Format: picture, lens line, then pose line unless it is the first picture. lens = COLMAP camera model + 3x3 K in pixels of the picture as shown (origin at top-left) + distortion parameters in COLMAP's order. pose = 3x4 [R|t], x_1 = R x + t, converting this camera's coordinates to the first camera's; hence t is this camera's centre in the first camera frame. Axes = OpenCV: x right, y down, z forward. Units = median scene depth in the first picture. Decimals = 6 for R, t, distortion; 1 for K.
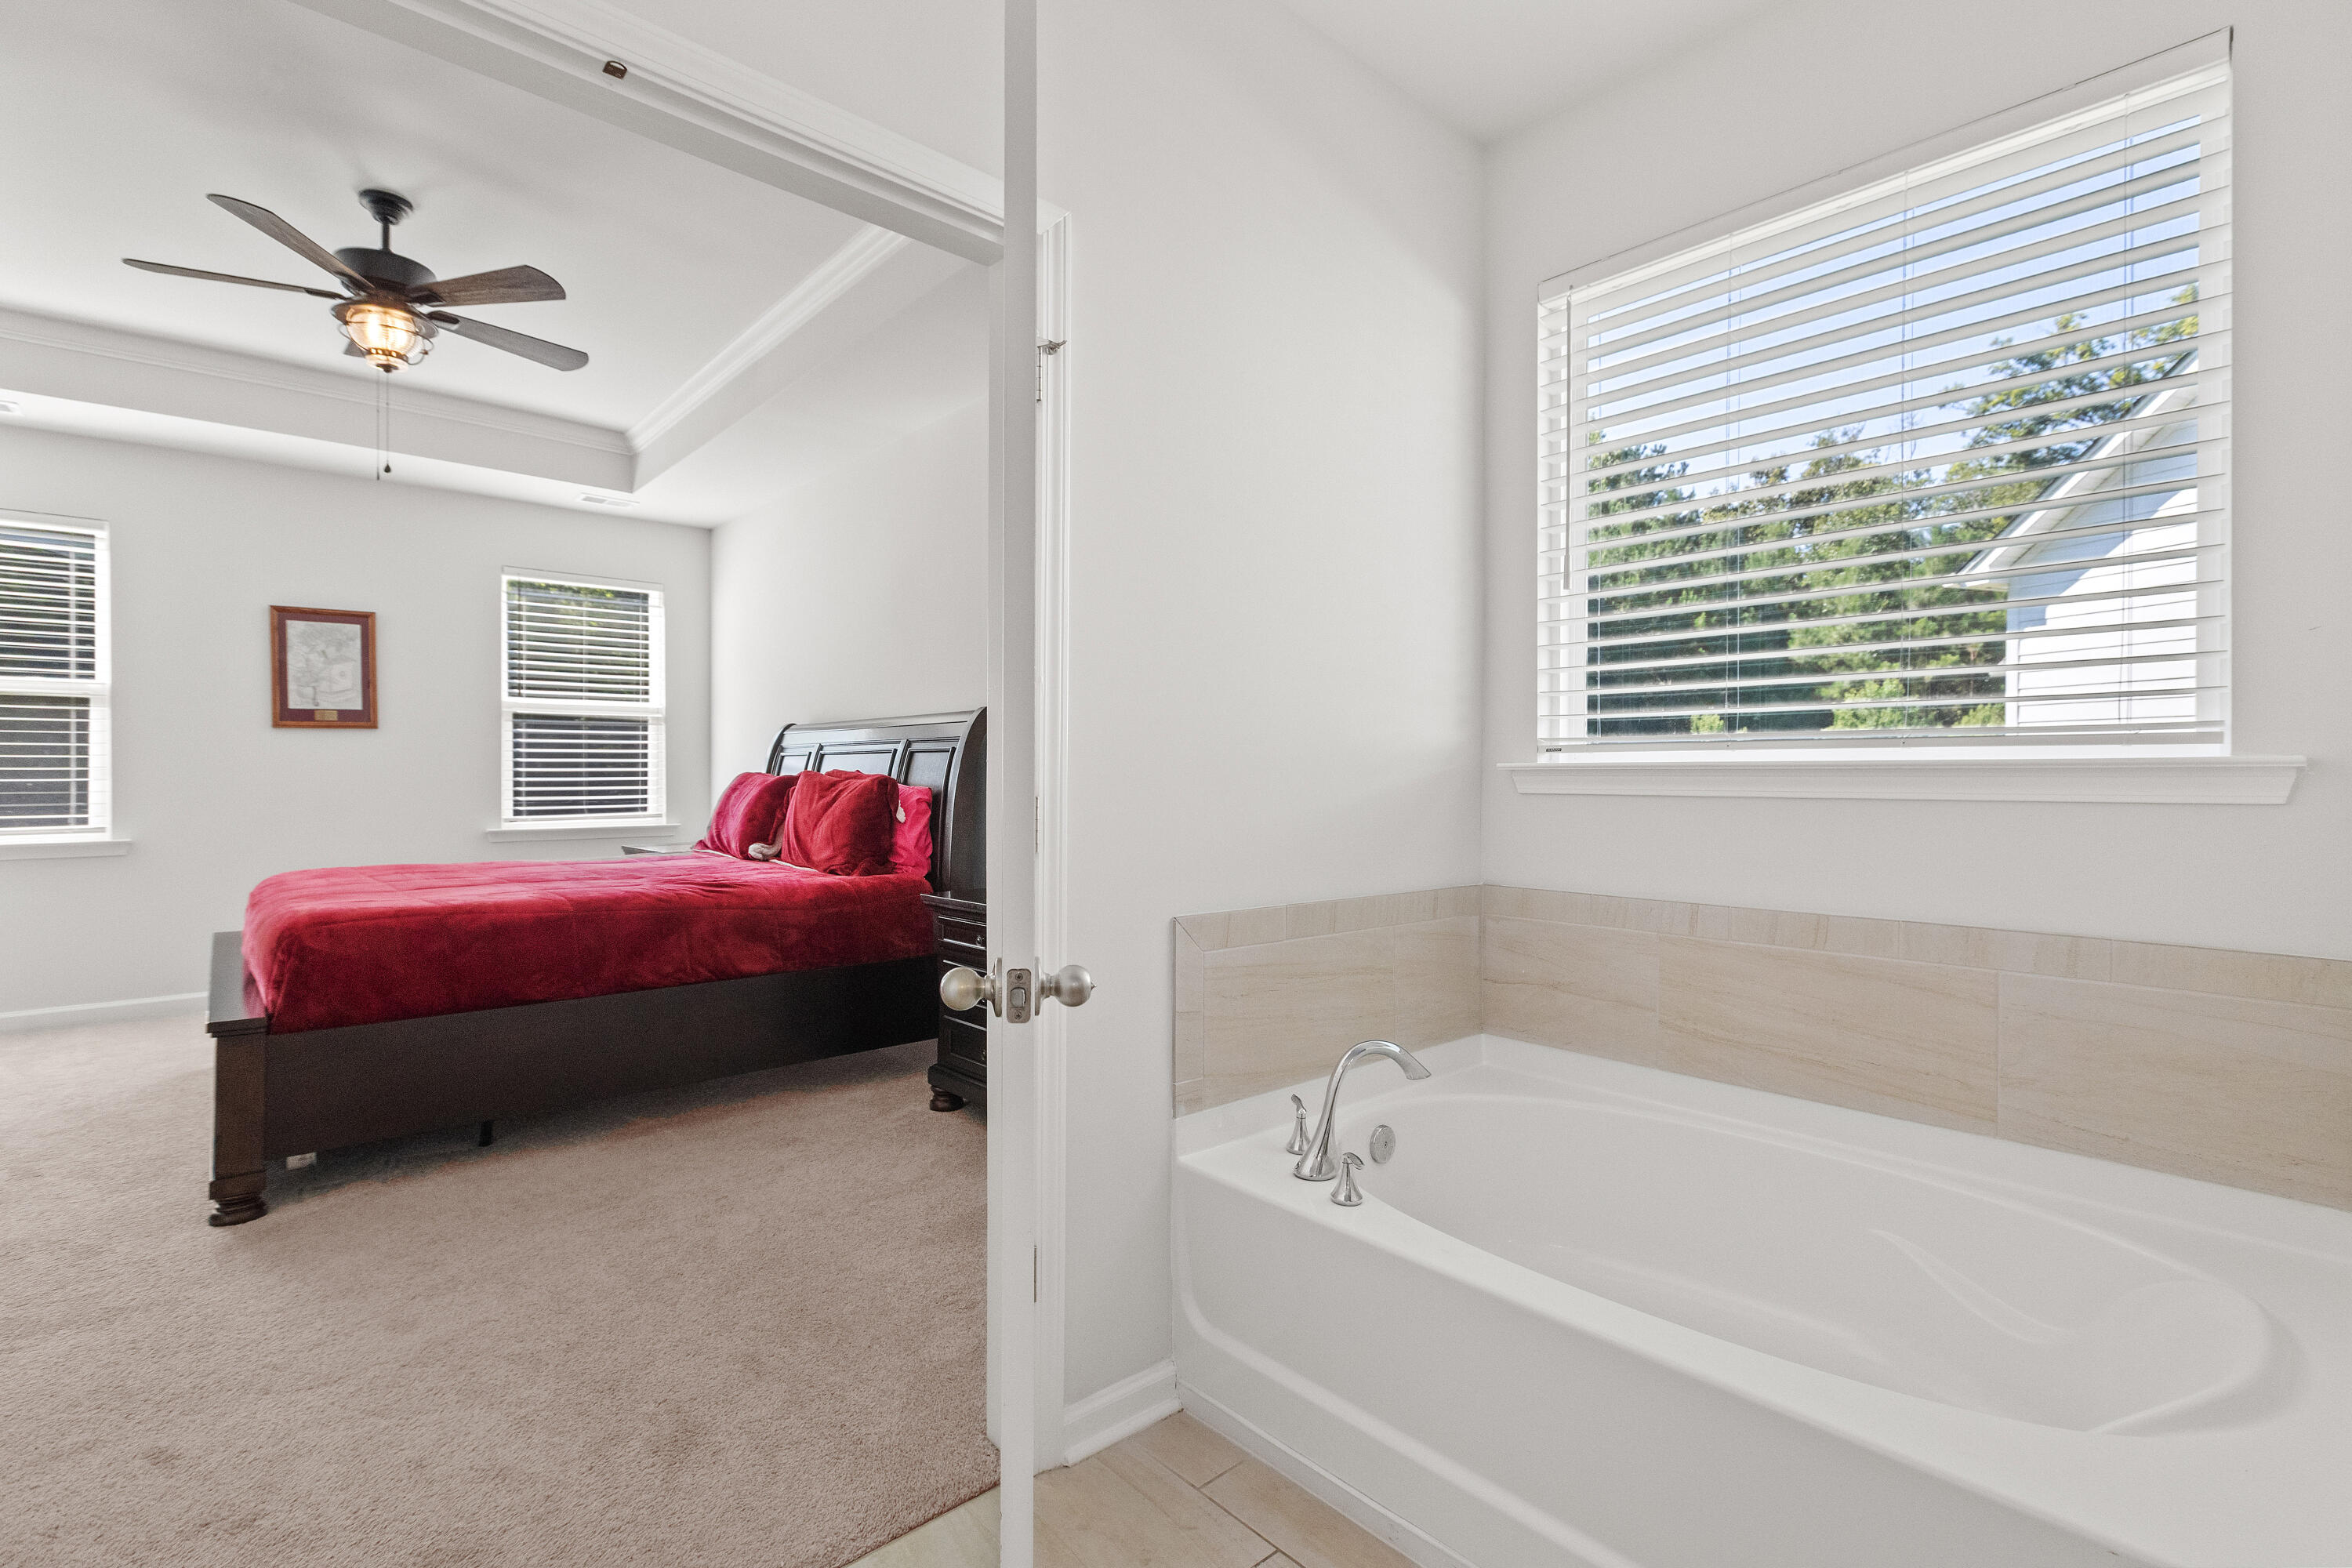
lens RADIAL K [[1063.6, 0, 1176.0], [0, 1063.6, 784.0], [0, 0, 1]] dist [-0.000157, -0.001120]
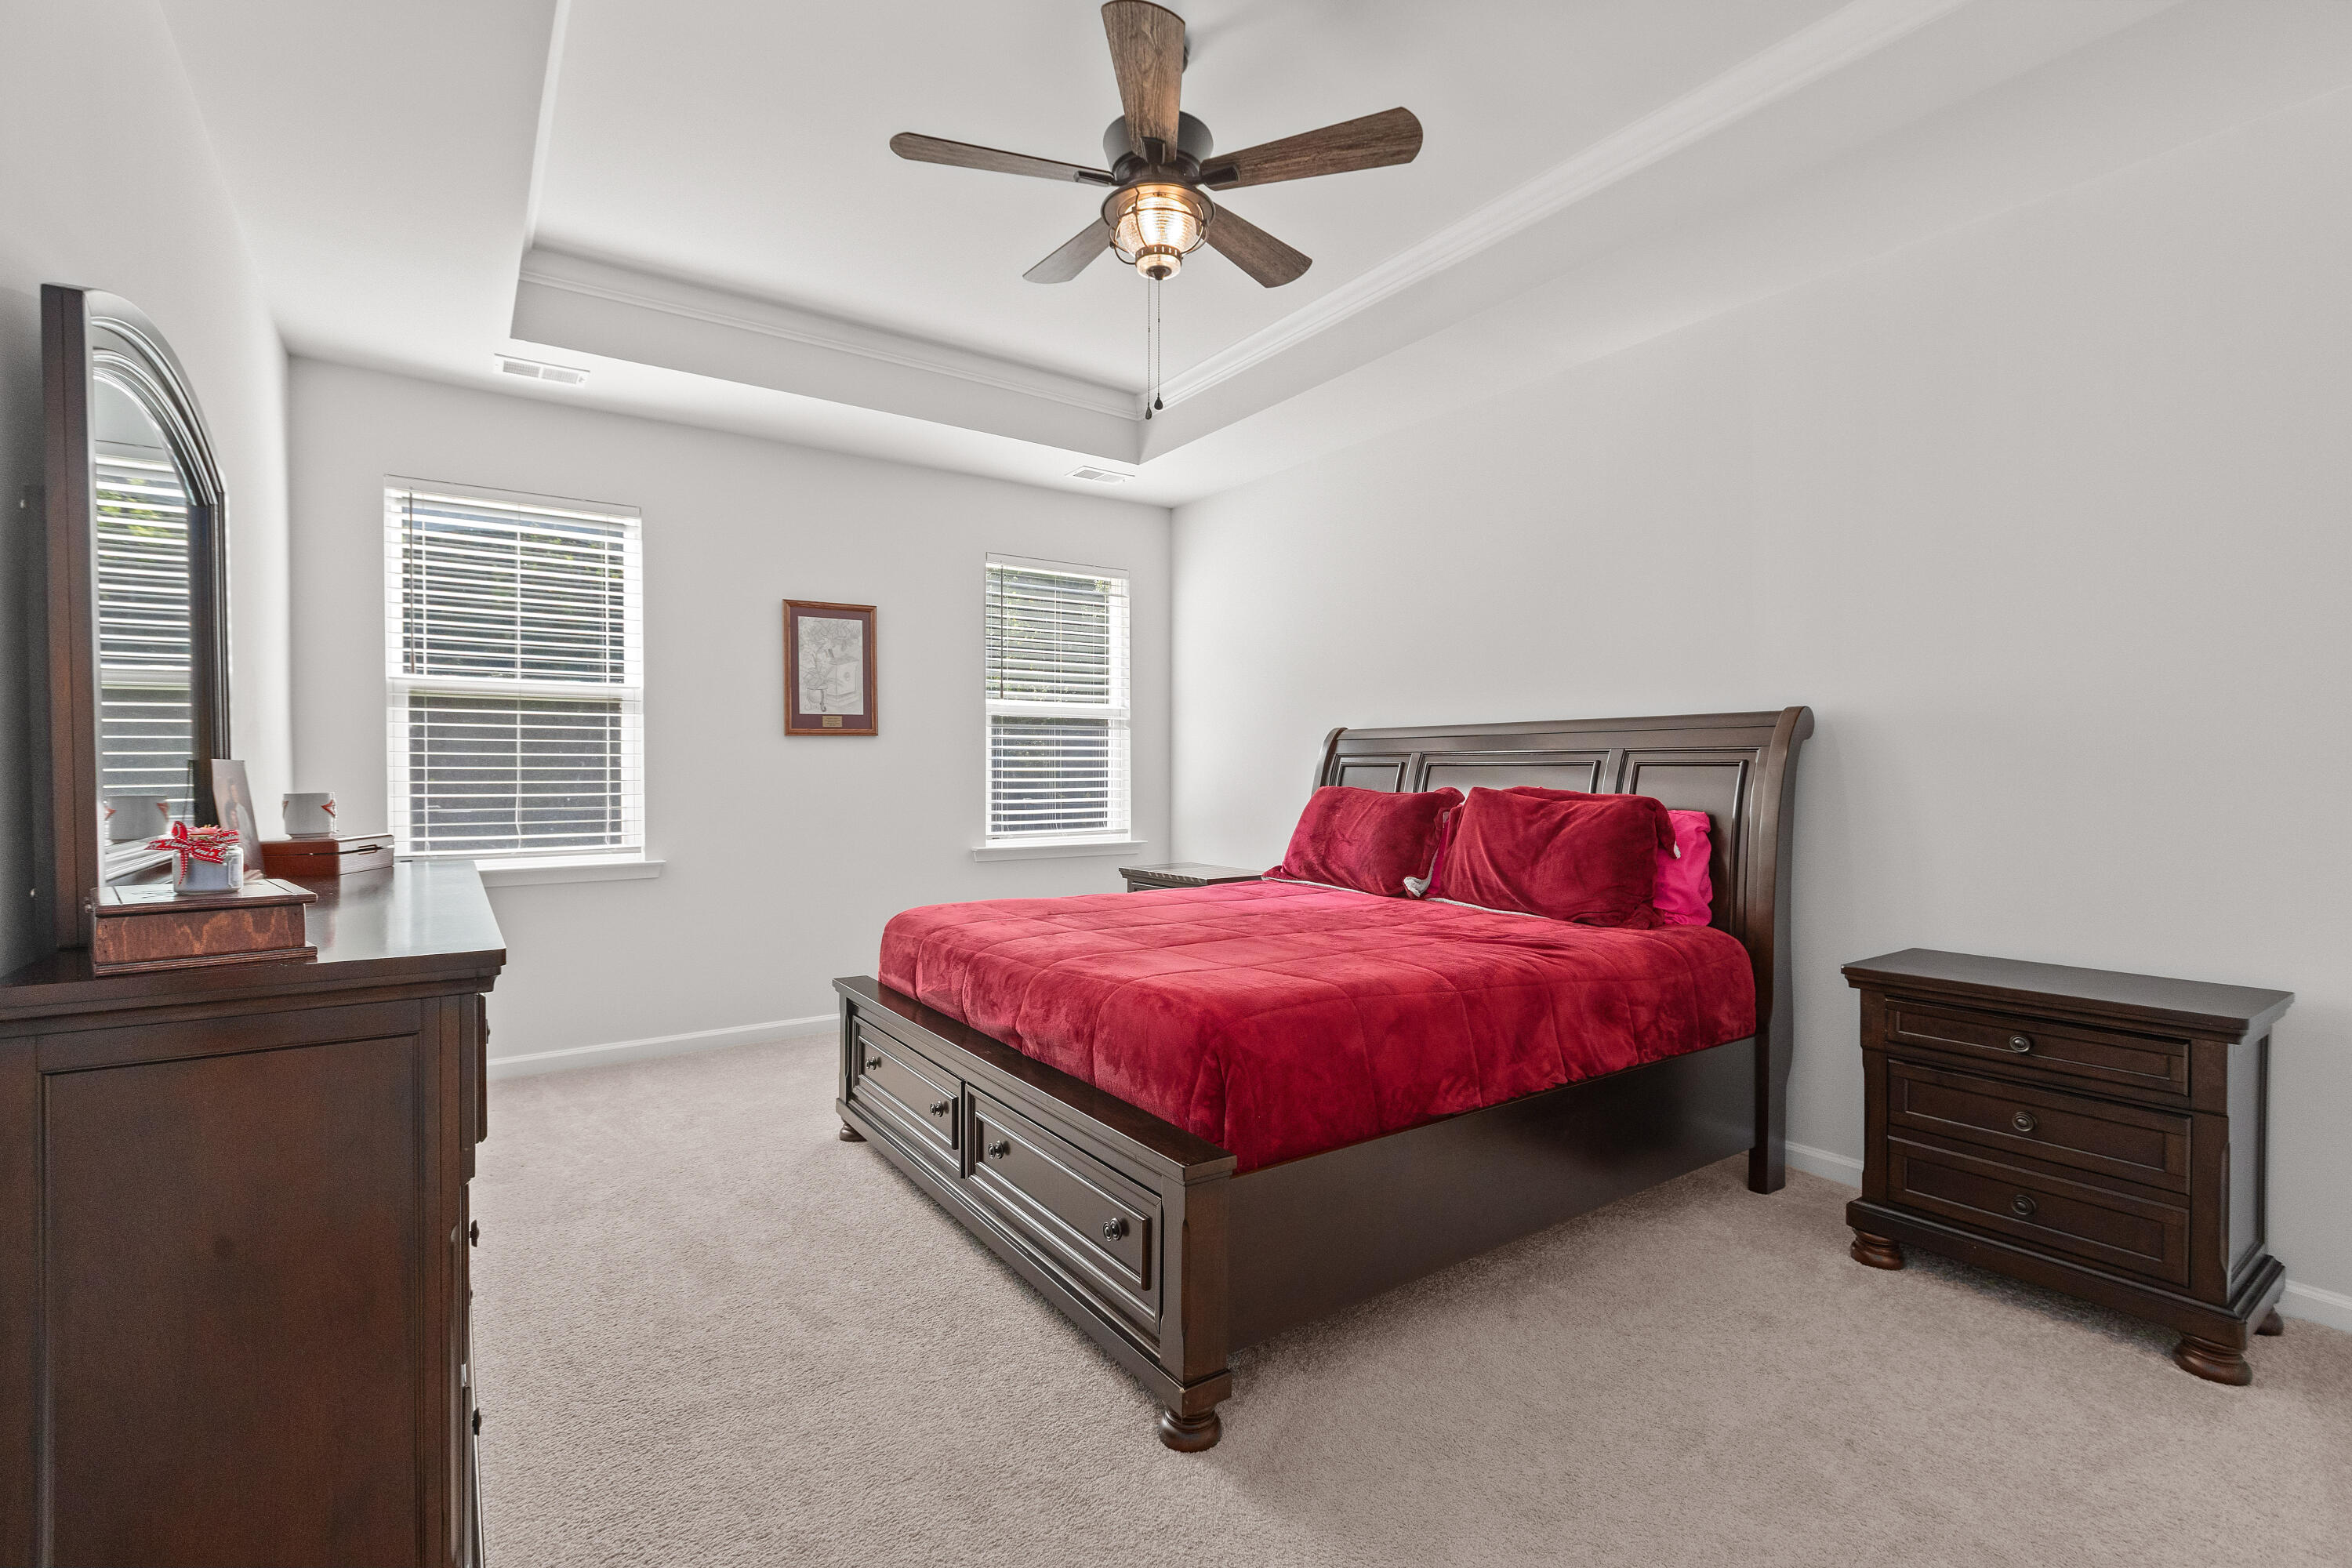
lens RADIAL K [[1061.4, 0, 1174.6], [0, 1061.4, 796.3], [0, 0, 1]] dist [0.015586, -0.015812]
pose [[0.991062, 0.004154, -0.133334, -0.433802], [-0.002517, 0.999919, 0.012447, -0.014462], [0.133375, -0.012000, 0.990993, 0.161908]]
